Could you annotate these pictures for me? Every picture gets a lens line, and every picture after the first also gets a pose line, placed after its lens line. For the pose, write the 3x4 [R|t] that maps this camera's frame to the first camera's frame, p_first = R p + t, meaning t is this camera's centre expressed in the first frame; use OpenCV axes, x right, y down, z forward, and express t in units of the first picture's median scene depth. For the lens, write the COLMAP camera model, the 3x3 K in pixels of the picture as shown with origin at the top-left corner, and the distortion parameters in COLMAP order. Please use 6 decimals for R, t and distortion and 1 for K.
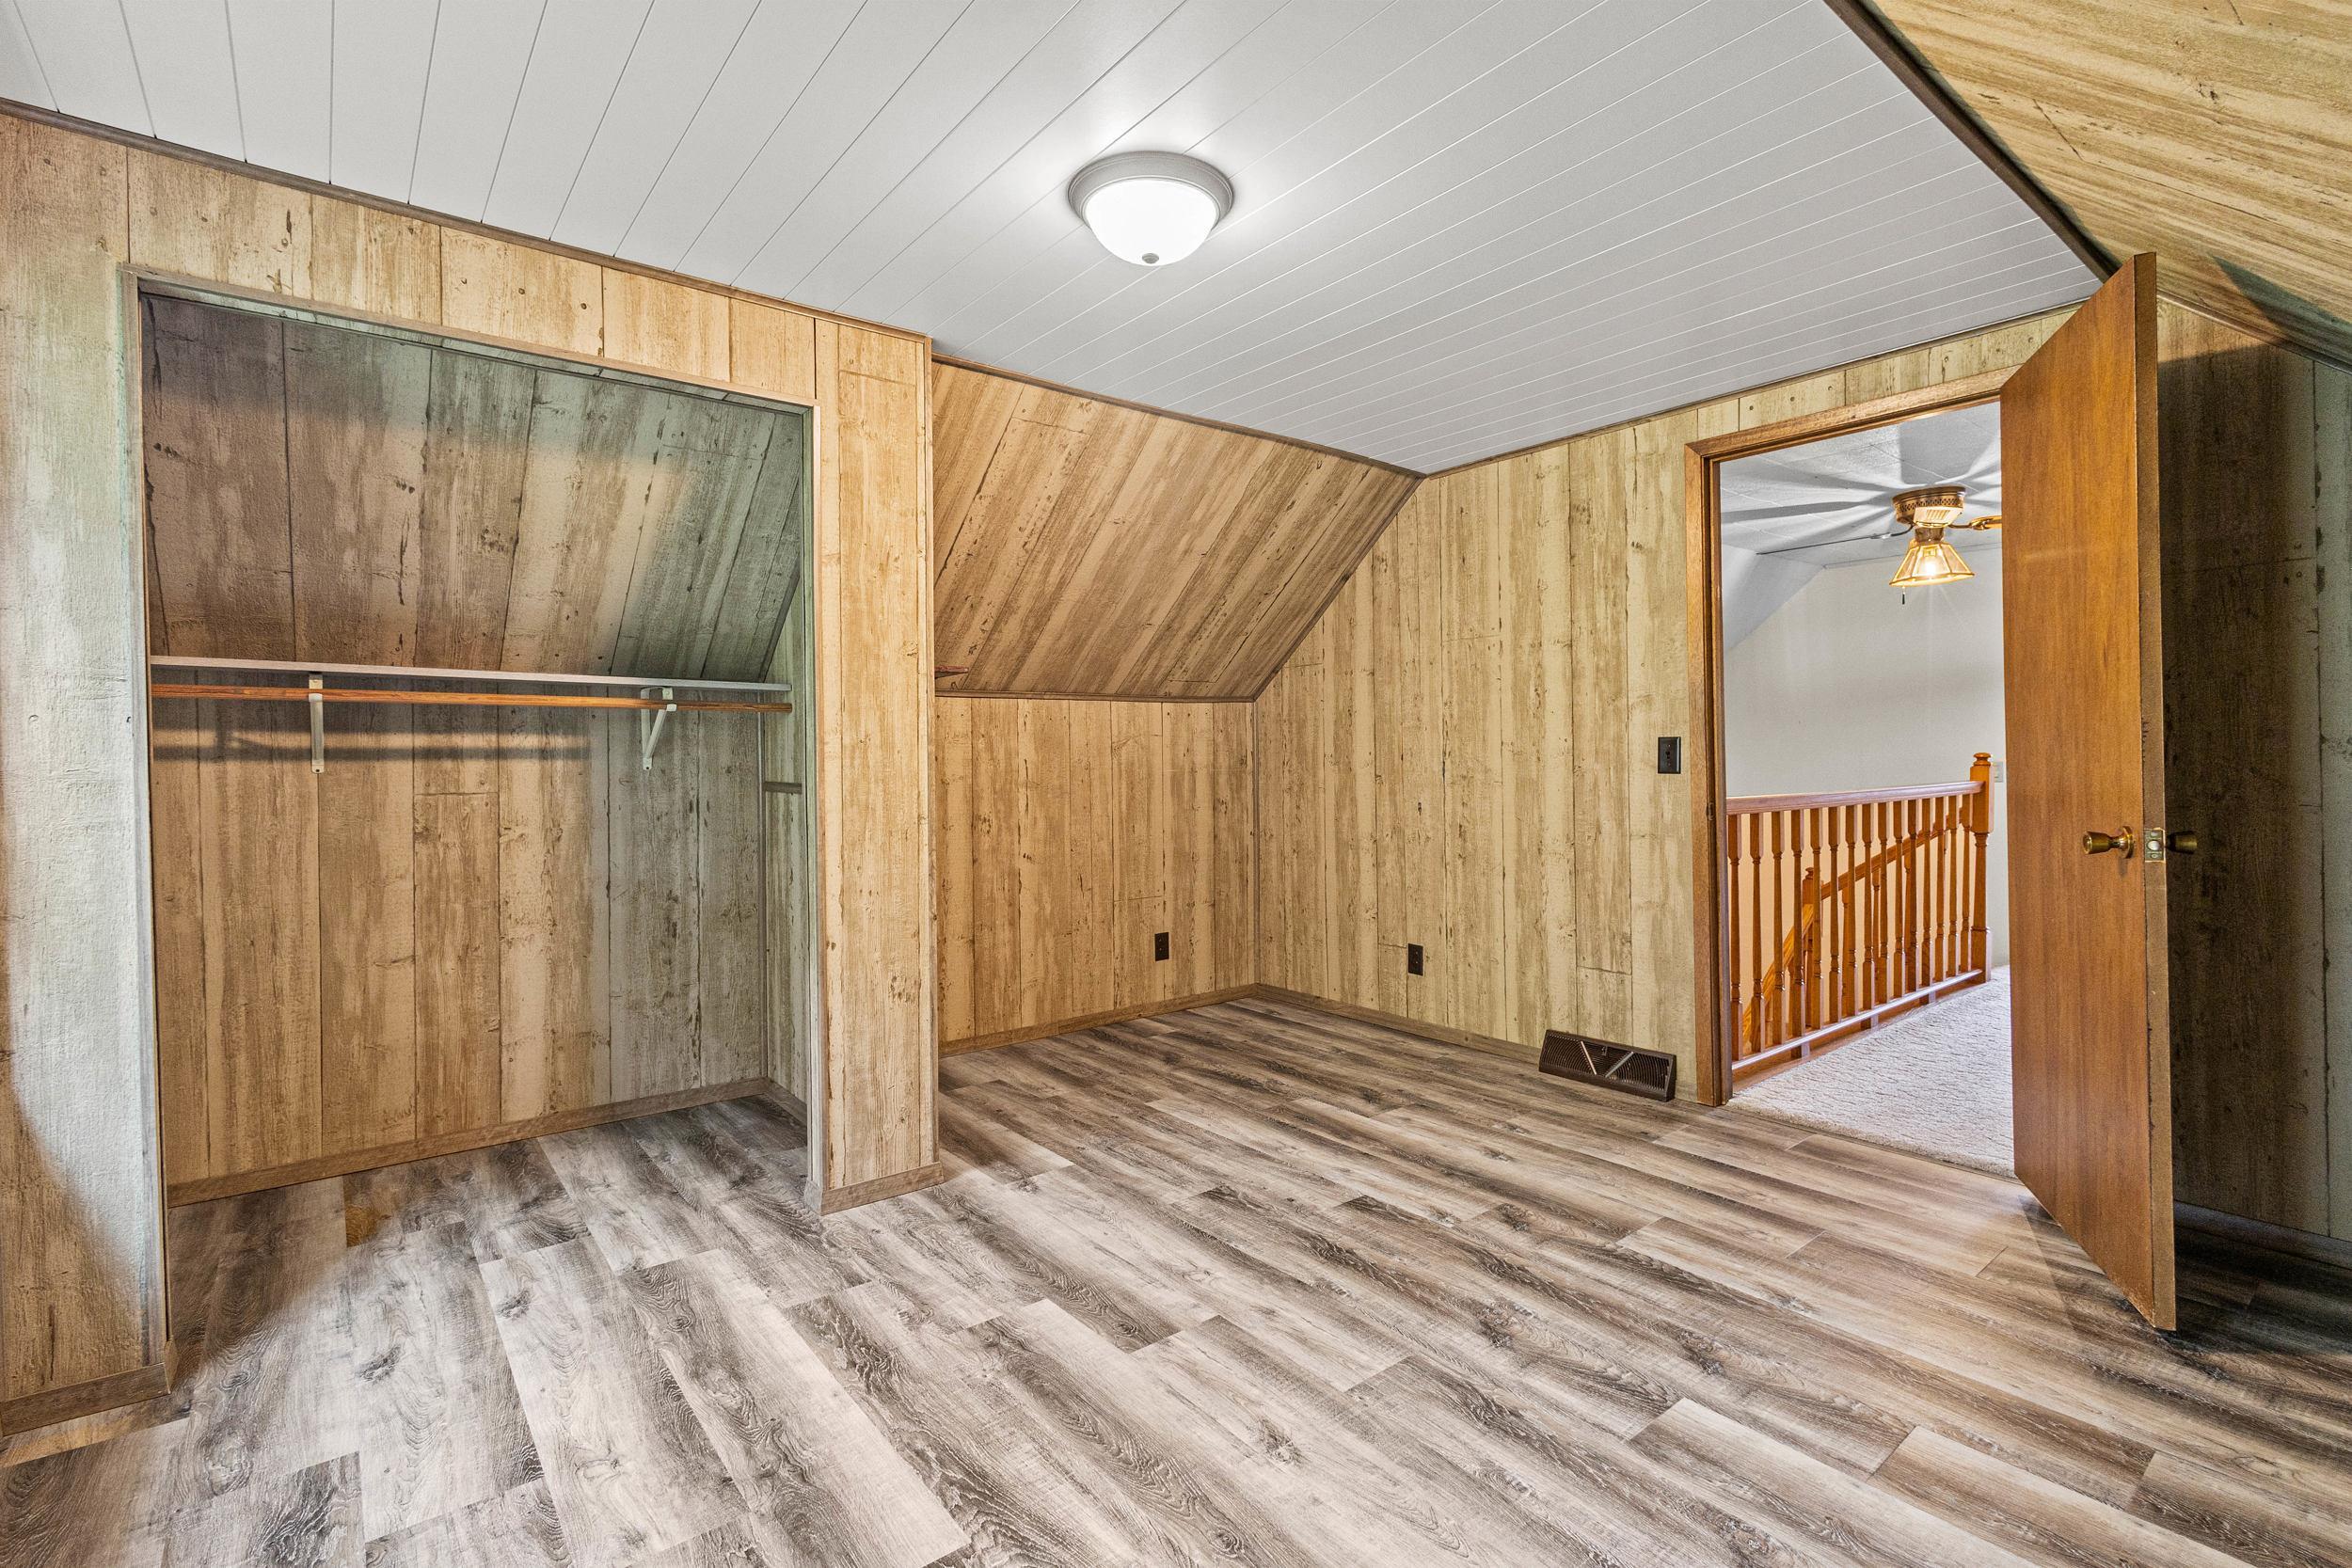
lens RADIAL K [[1084.2, 0, 1133.4], [0, 1084.2, 749.8], [0, 0, 1]] dist [0.010374, -0.005440]
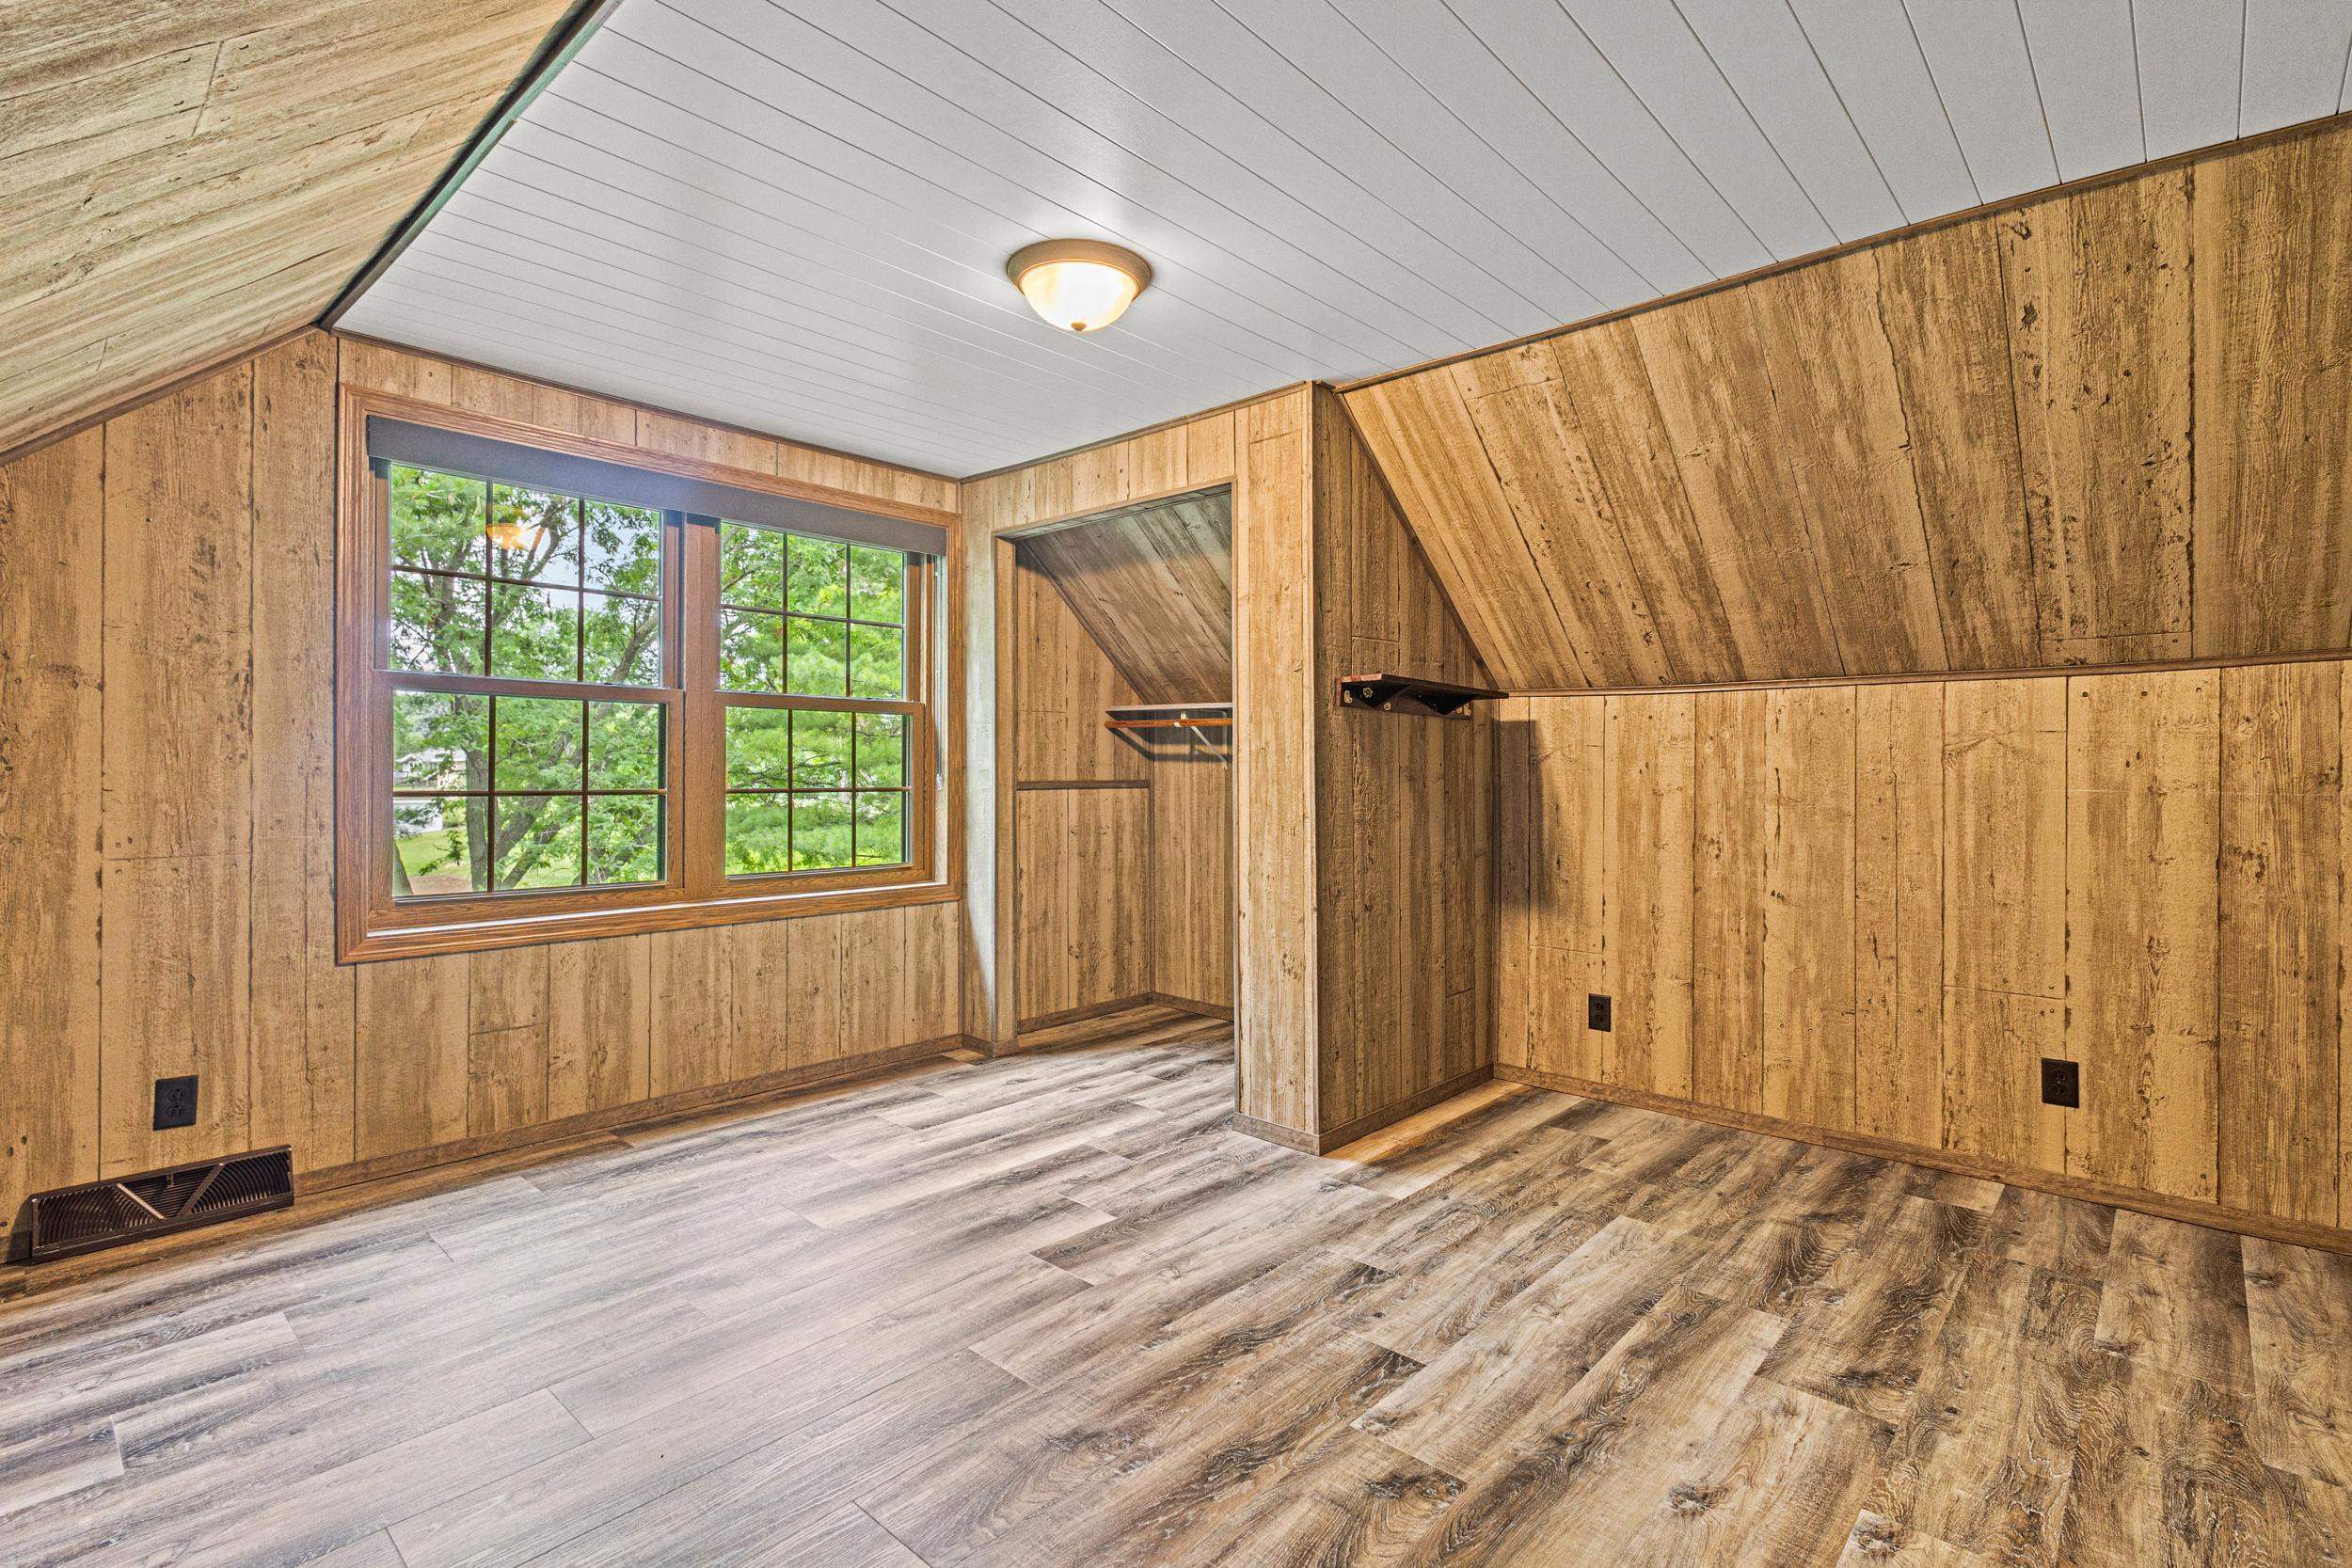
lens RADIAL K [[1084.2, 0, 1191.1], [0, 1084.2, 746.0], [0, 0, 1]] dist [0.010374, -0.005440]
pose [[0.178654, -0.006772, -0.983889, 0.811827], [0.000539, 0.999977, -0.006785, -0.001981], [0.983912, 0.000682, 0.178654, 0.637387]]
